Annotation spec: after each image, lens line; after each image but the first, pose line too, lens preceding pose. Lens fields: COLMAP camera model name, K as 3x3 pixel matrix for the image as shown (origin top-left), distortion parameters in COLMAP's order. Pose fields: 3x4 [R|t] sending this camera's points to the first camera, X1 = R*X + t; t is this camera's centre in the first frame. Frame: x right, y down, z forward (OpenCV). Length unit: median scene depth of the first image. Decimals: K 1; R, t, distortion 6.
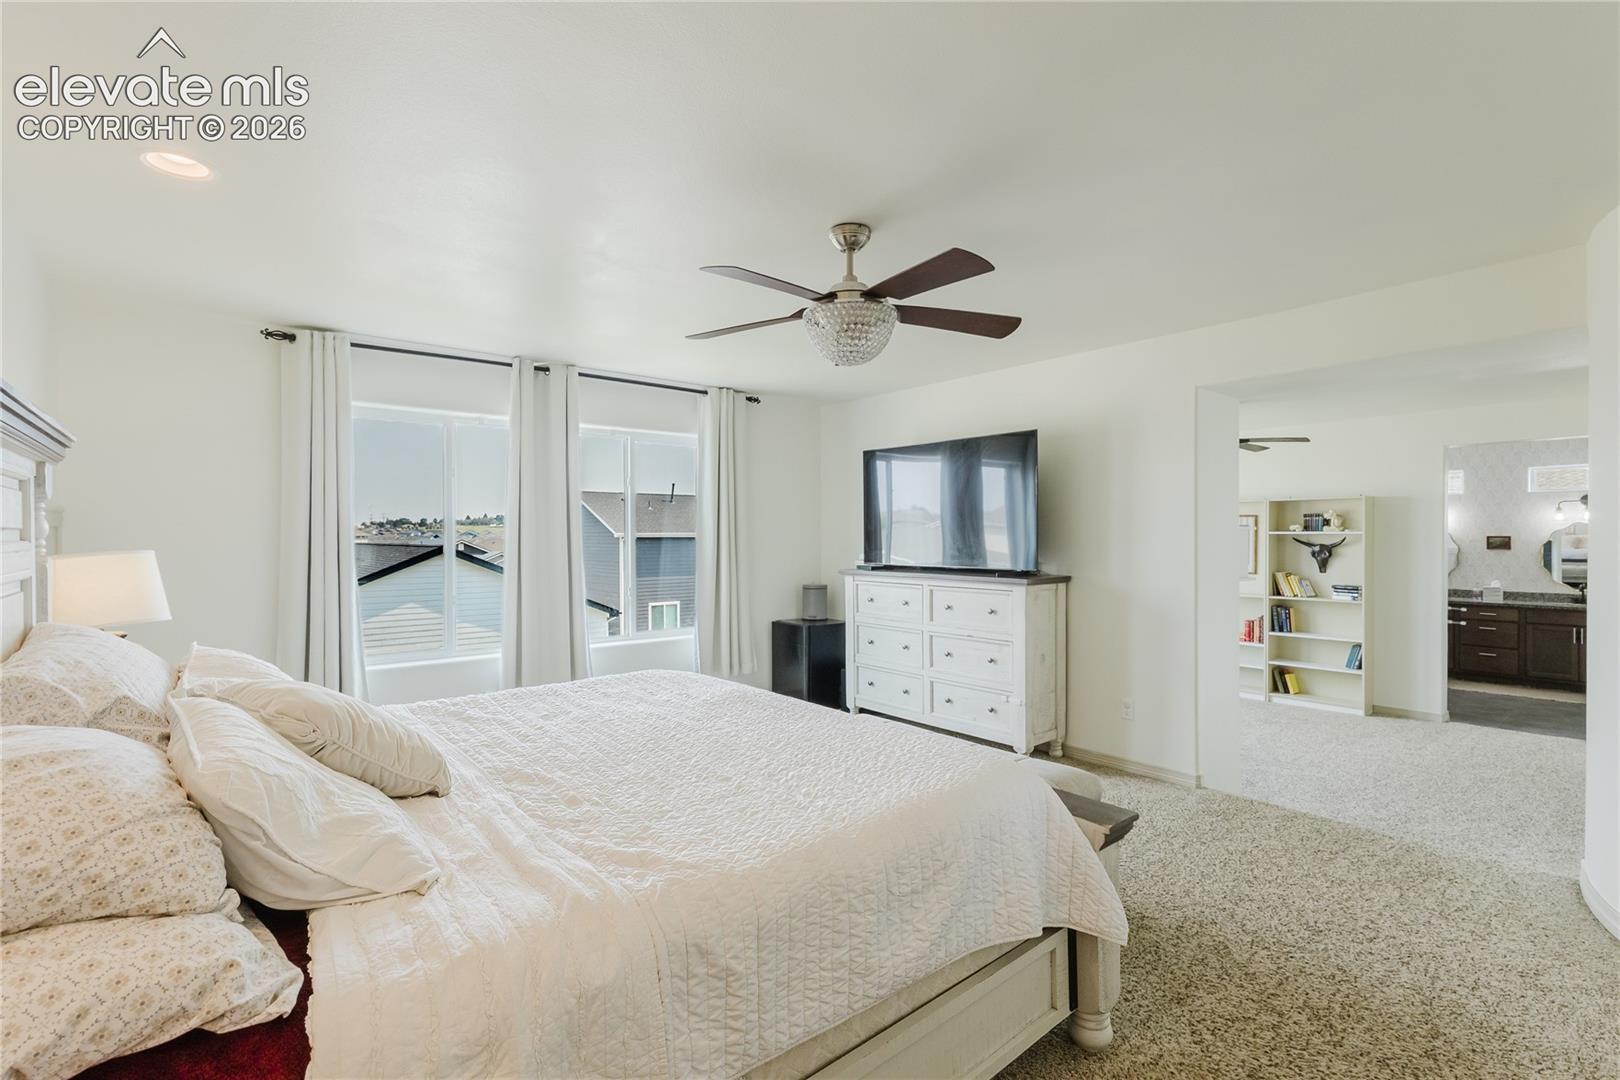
lens RADIAL K [[743.4, 0, 813.0], [0, 743.4, 538.9], [0, 0, 1]] dist [0.000204, 0.004447]
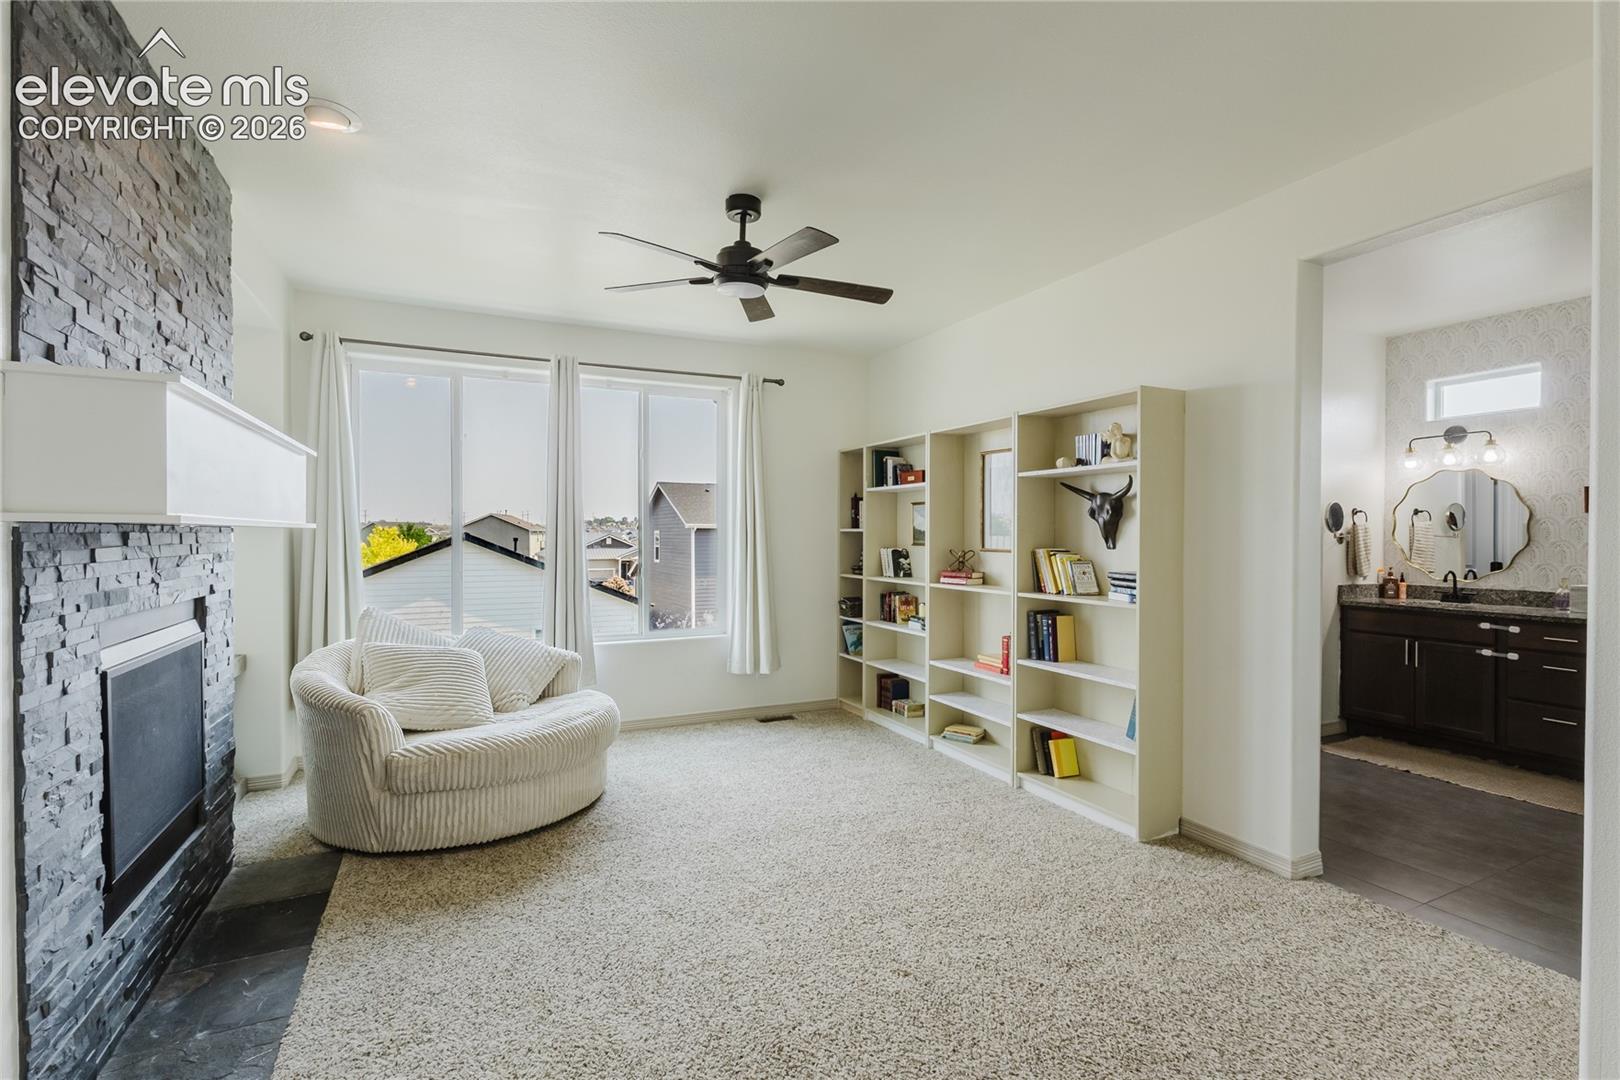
lens RADIAL K [[743.4, 0, 813.0], [0, 743.4, 538.9], [0, 0, 1]] dist [0.000204, 0.004447]
pose [[0.970165, -0.000416, -0.242445, 0.597694], [-0.000976, 0.999984, -0.005620, 0.040937], [0.242443, 0.005689, 0.970149, 0.439956]]
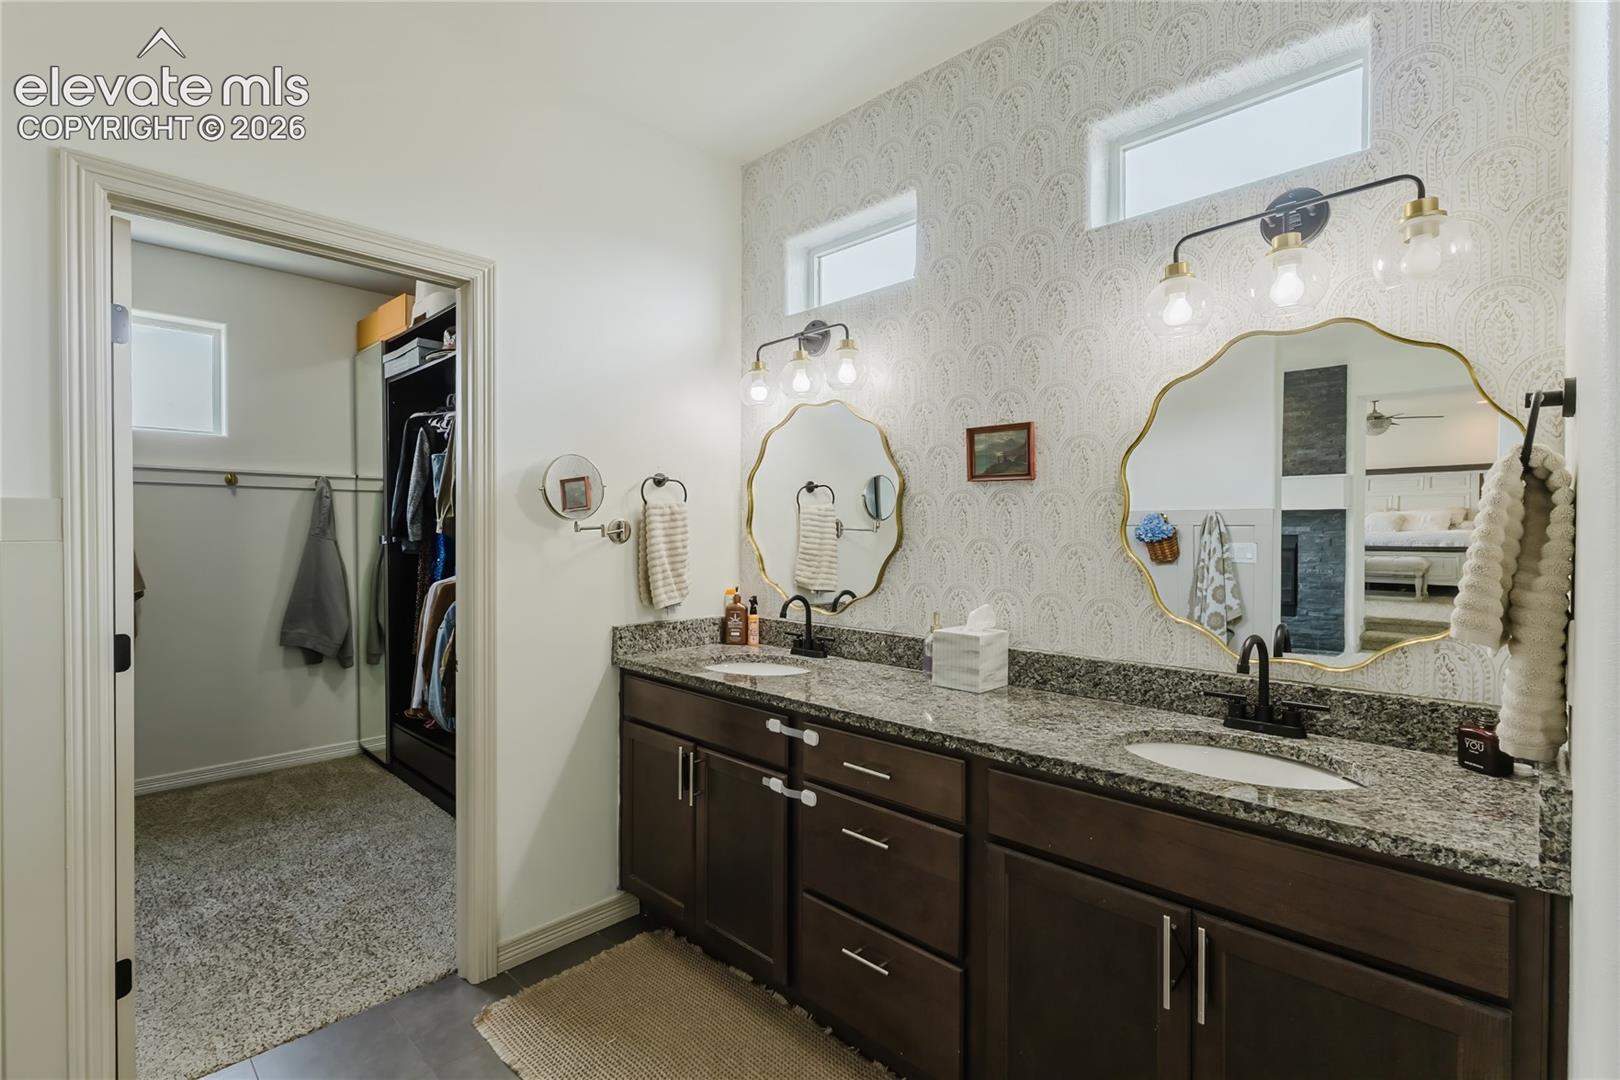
lens RADIAL K [[743.4, 0, 813.0], [0, 743.4, 538.9], [0, 0, 1]] dist [0.000204, 0.004447]
pose [[0.995034, 0.002639, 0.099503, 0.952114], [-0.002805, 0.999995, 0.001530, 0.038485], [-0.099498, -0.001801, 0.995036, 0.869001]]
